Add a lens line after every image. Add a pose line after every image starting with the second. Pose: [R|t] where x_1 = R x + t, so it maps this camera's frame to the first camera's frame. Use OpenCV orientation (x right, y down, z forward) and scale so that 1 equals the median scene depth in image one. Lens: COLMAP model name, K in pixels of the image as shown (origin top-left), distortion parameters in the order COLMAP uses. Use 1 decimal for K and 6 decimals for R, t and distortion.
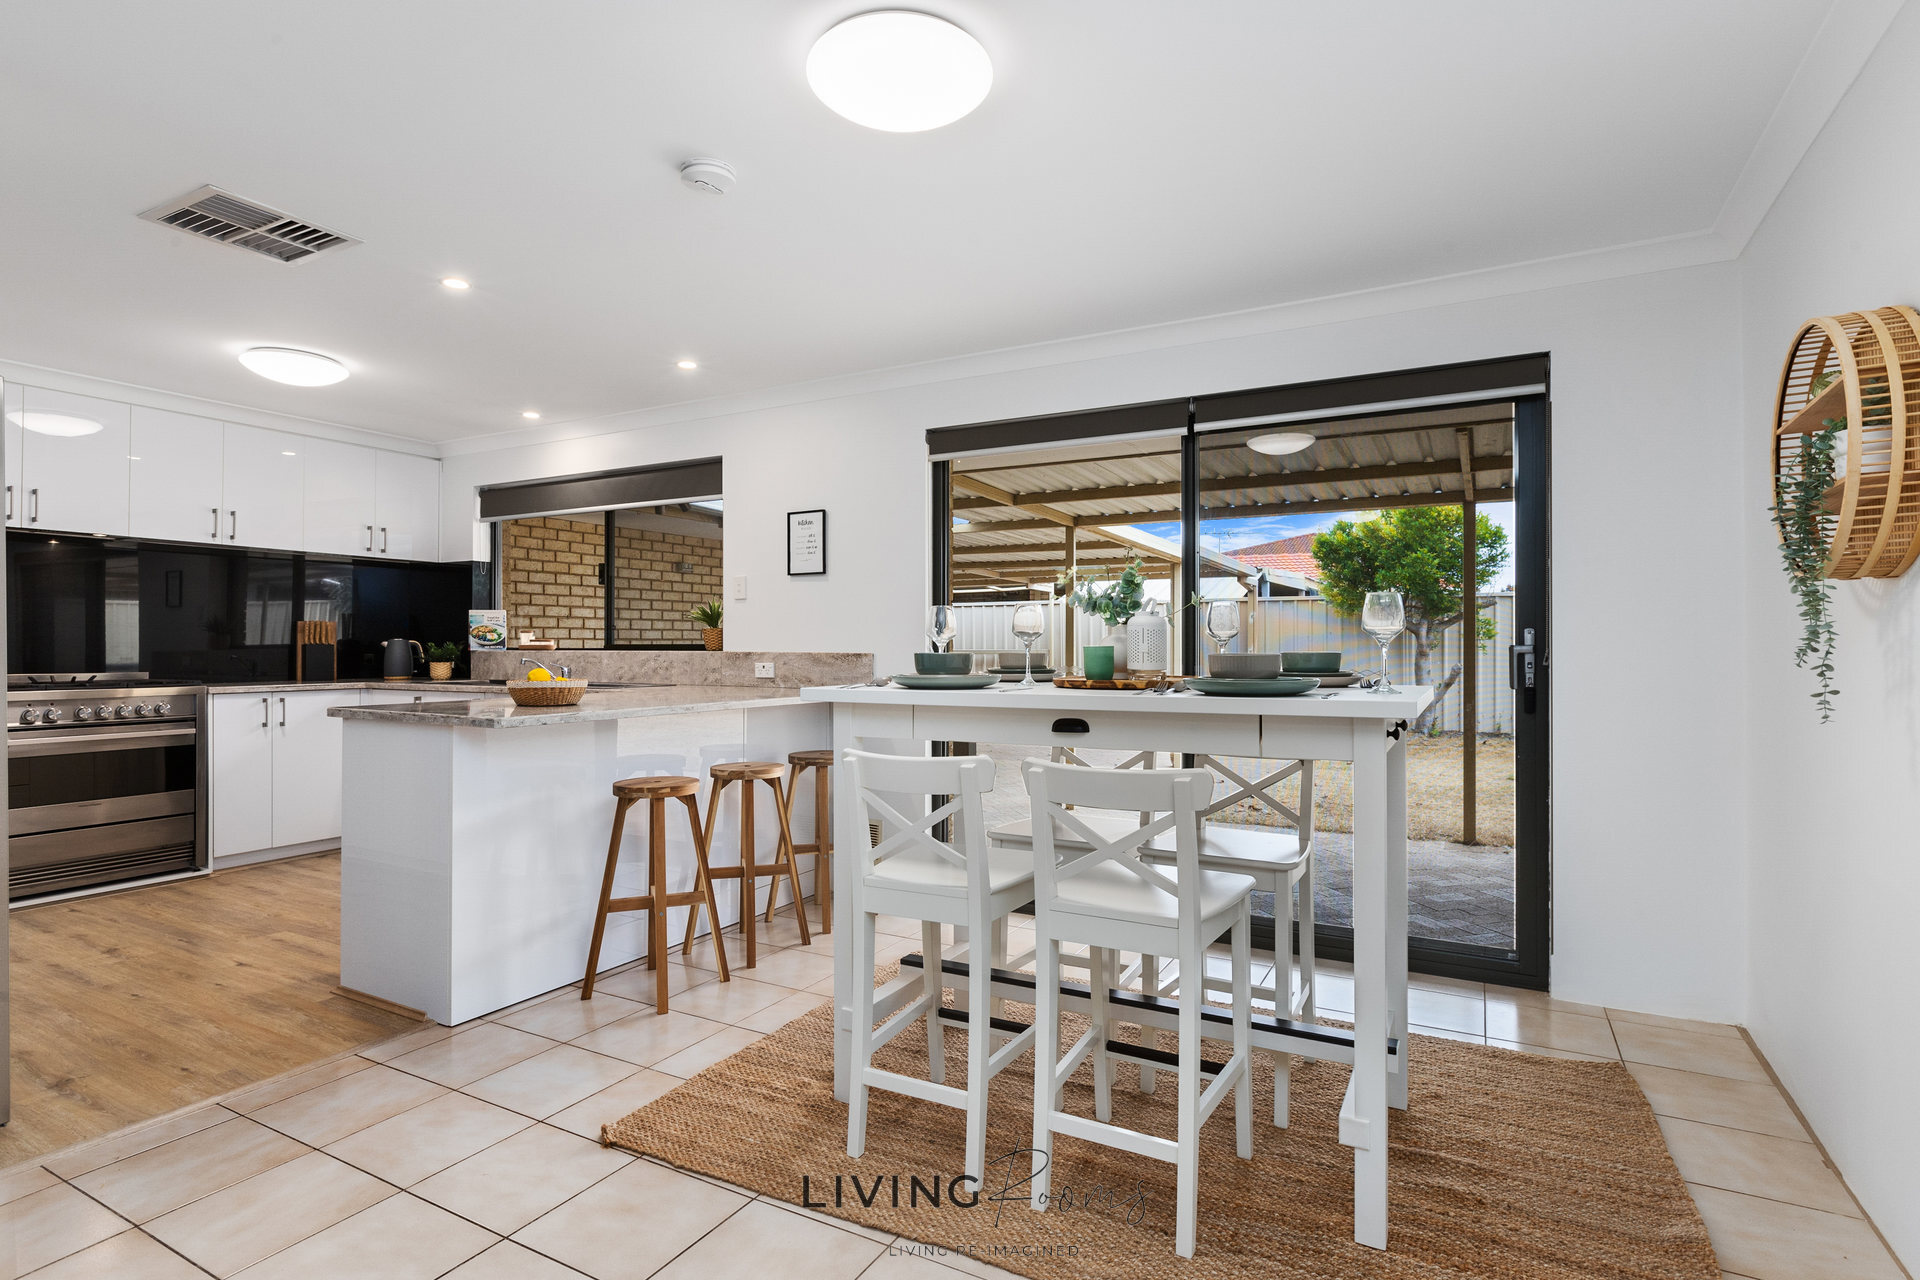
lens RADIAL K [[962.9, 0, 958.8], [0, 962.9, 650.7], [0, 0, 1]] dist [-0.002564, 0.000519]
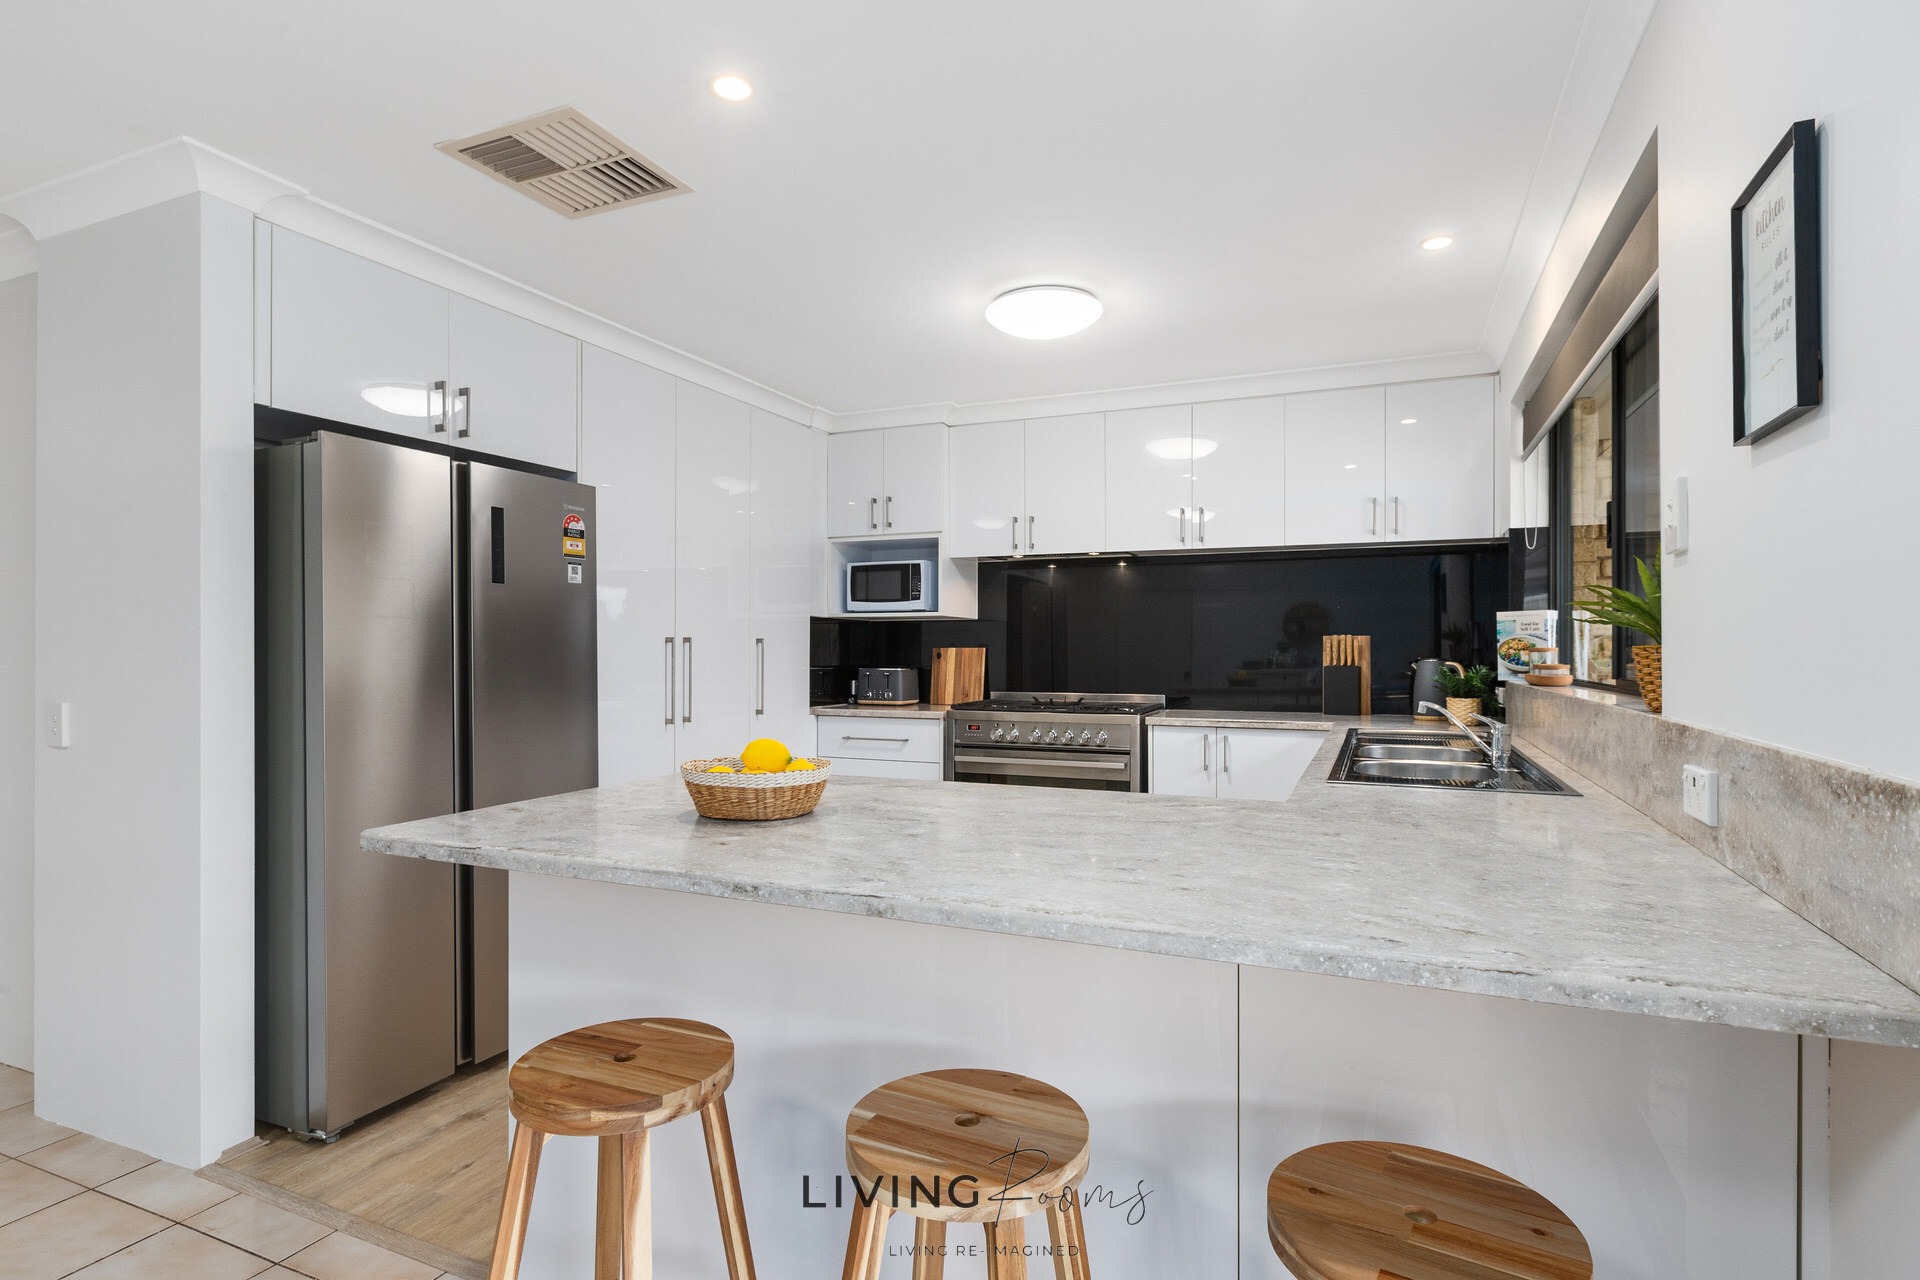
lens RADIAL K [[962.9, 0, 958.8], [0, 962.9, 650.7], [0, 0, 1]] dist [-0.002564, 0.000519]
pose [[0.087278, 0.000704, -0.996184, 0.059524], [-0.003412, 0.999994, 0.000408, -0.020779], [0.996178, 0.003364, 0.087279, 0.724563]]
